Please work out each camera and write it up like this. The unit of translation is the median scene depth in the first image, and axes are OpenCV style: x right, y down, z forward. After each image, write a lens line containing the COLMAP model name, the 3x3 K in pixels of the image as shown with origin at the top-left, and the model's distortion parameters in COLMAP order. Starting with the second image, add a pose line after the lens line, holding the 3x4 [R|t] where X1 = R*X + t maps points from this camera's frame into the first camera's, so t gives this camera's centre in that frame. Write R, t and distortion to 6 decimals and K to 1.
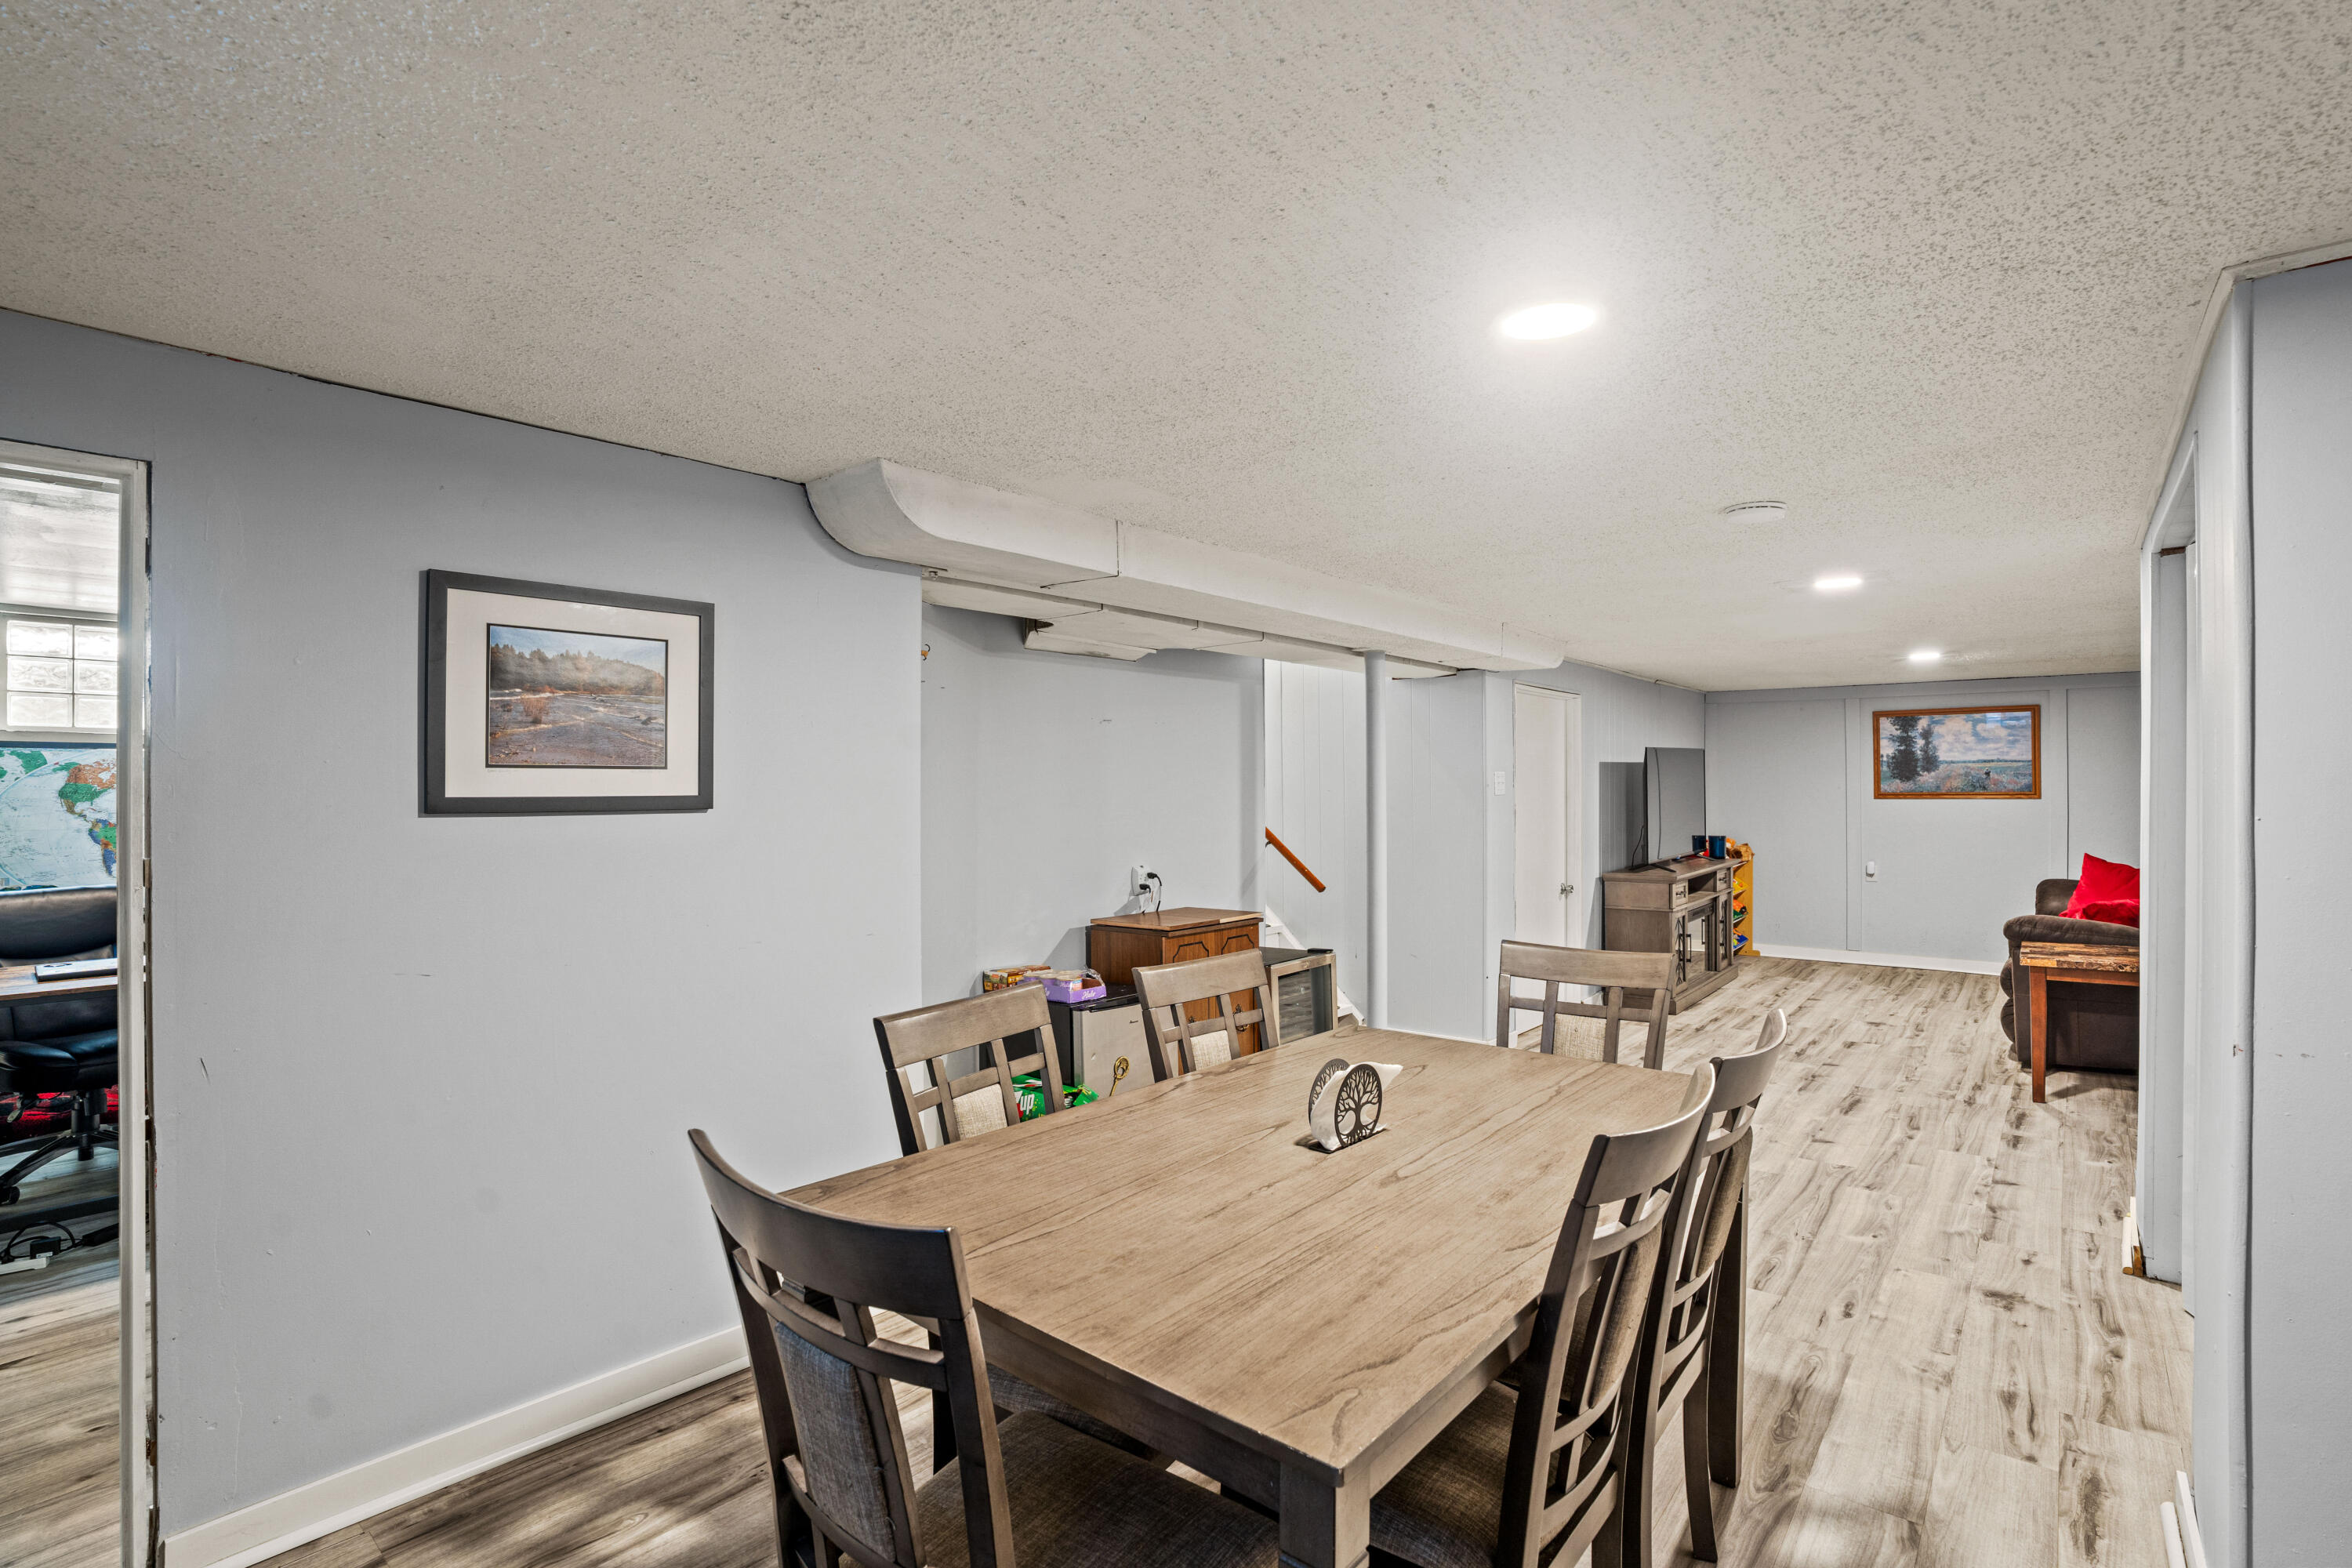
lens RADIAL K [[1088.5, 0, 1180.2], [0, 1088.5, 776.1], [0, 0, 1]] dist [-0.070964, 0.025828]
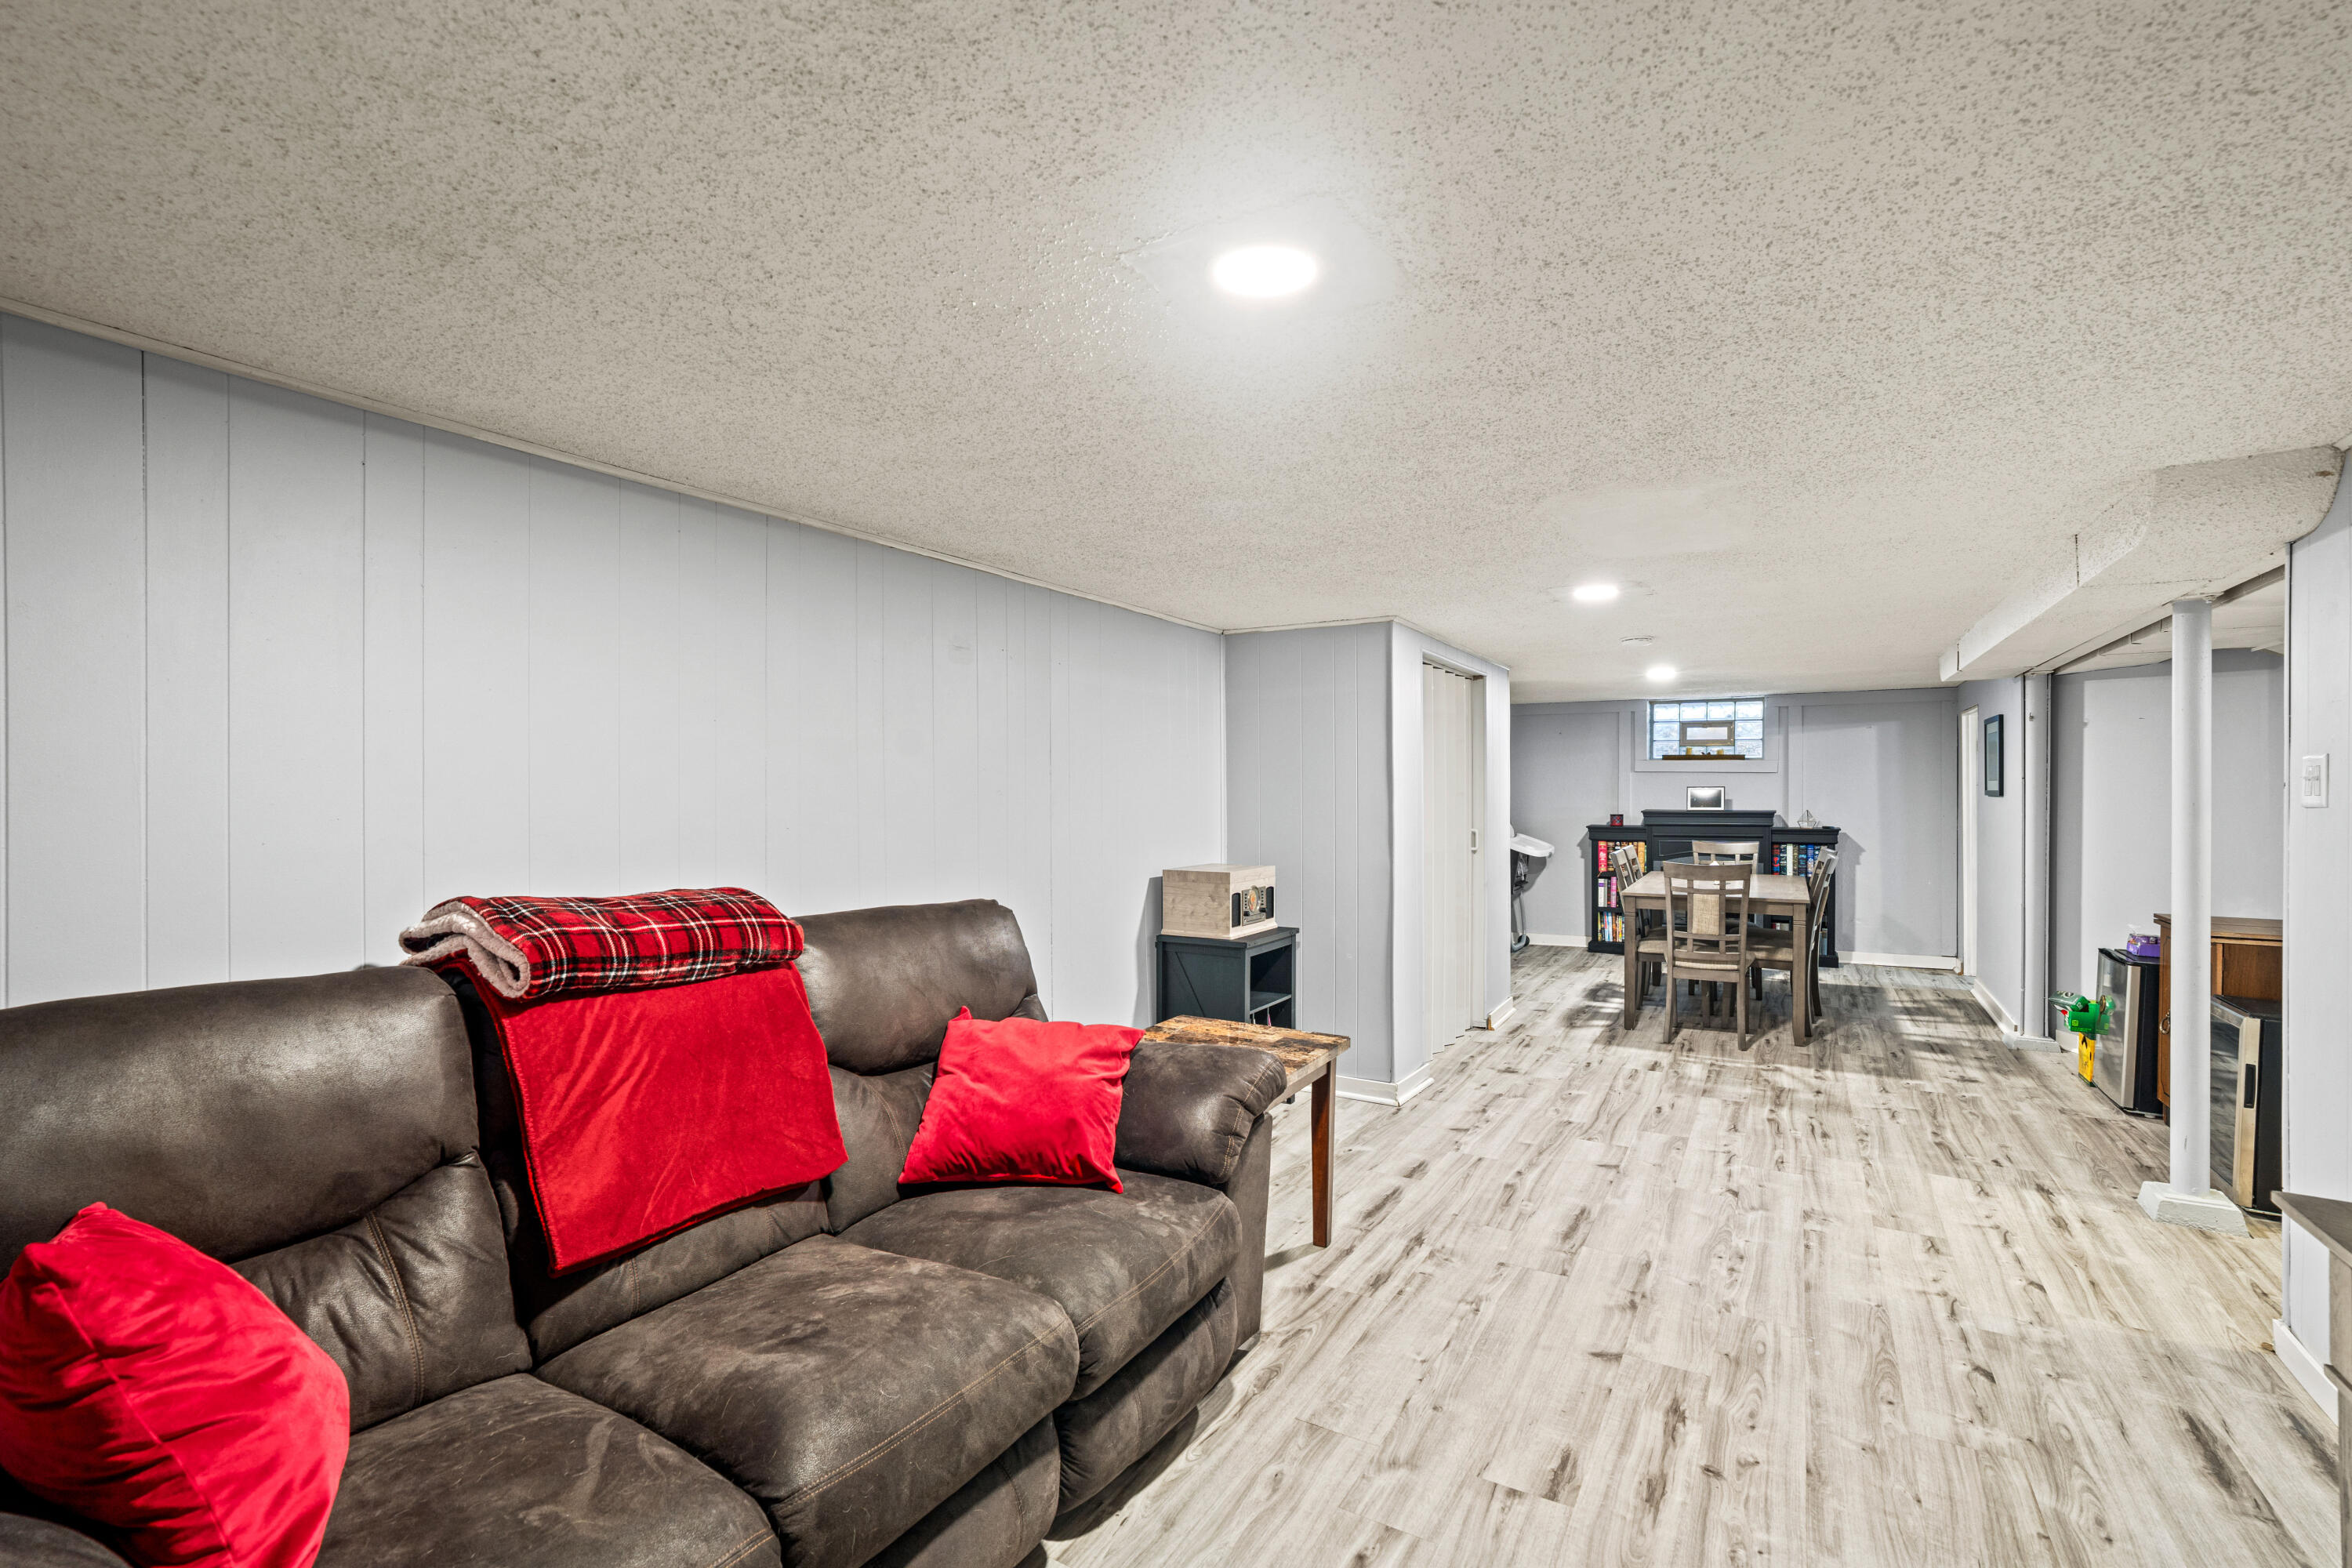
lens RADIAL K [[1060.5, 0, 1215.4], [0, 1060.5, 811.5], [0, 0, 1]] dist [-0.000329, 0.000071]
pose [[-0.978504, 0.006929, -0.206113, 1.669519], [0.004447, 0.999912, 0.012504, 0.022734], [0.206181, 0.011318, -0.978448, 2.700881]]
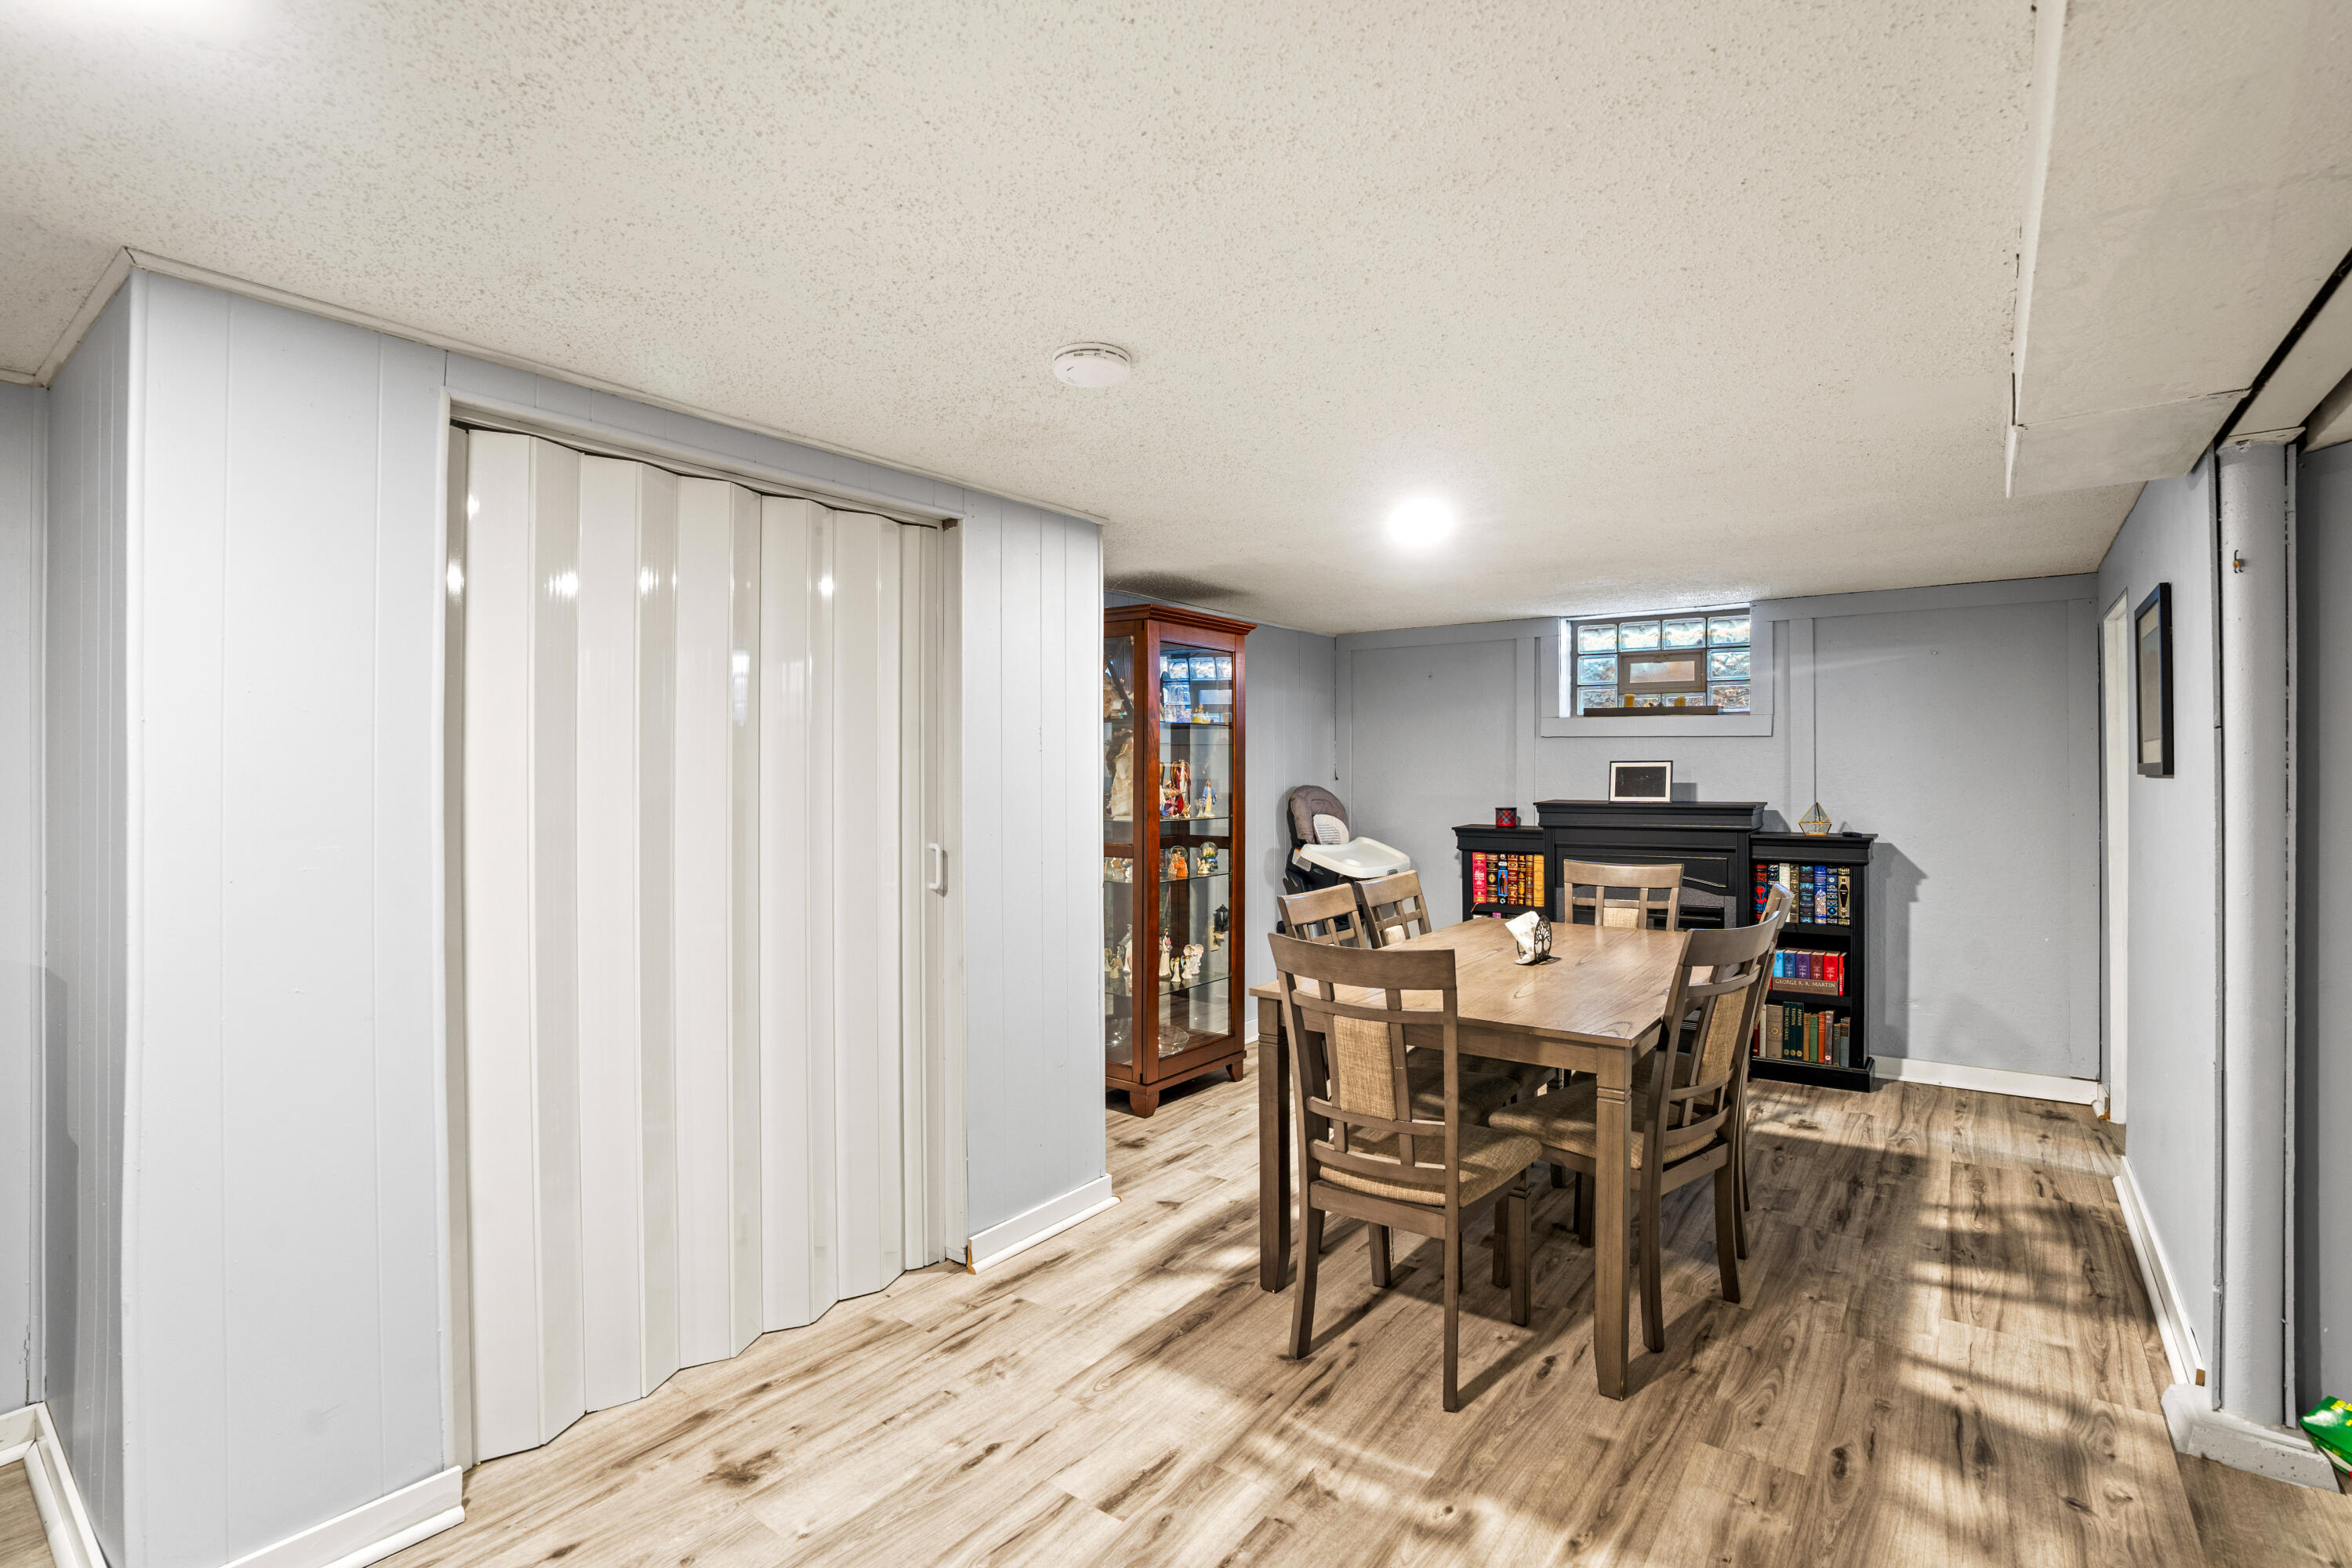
lens RADIAL K [[1088.5, 0, 1180.2], [0, 1088.5, 776.1], [0, 0, 1]] dist [-0.070964, 0.025828]
pose [[-0.998320, 0.002264, -0.057902, 0.530578], [0.002612, 0.999979, -0.005938, 0.029476], [0.057887, -0.006079, -0.998305, 1.739294]]
